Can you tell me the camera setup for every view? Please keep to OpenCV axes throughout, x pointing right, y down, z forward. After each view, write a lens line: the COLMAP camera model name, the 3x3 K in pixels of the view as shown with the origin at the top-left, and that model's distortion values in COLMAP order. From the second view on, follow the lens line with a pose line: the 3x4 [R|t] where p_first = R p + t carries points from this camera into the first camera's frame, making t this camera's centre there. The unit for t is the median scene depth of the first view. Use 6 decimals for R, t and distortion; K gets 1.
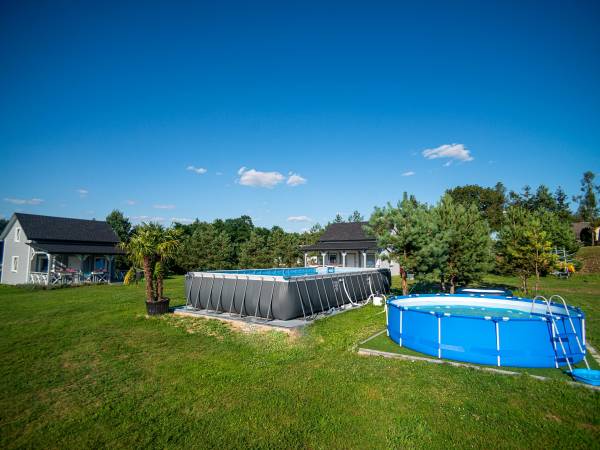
lens RADIAL K [[323.2, 0, 302.8], [0, 323.2, 224.1], [0, 0, 1]] dist [-0.028705, 0.005442]
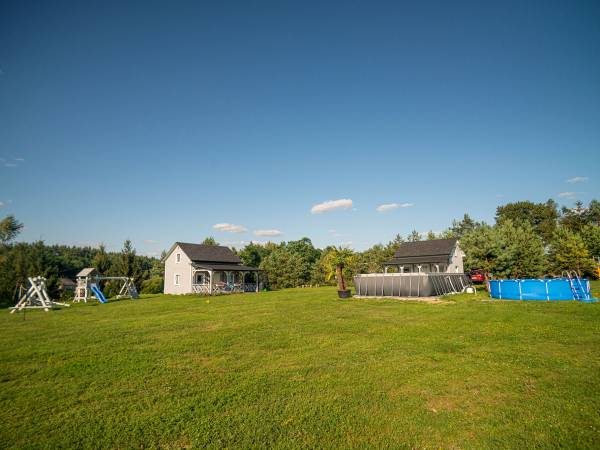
lens RADIAL K [[323.2, 0, 301.7], [0, 323.2, 225.2], [0, 0, 1]] dist [-0.028705, 0.005442]
pose [[0.991746, -0.039642, -0.121939, -0.189199], [0.032290, 0.997573, -0.061694, -0.006767], [0.124089, 0.057248, 0.990618, -0.339111]]
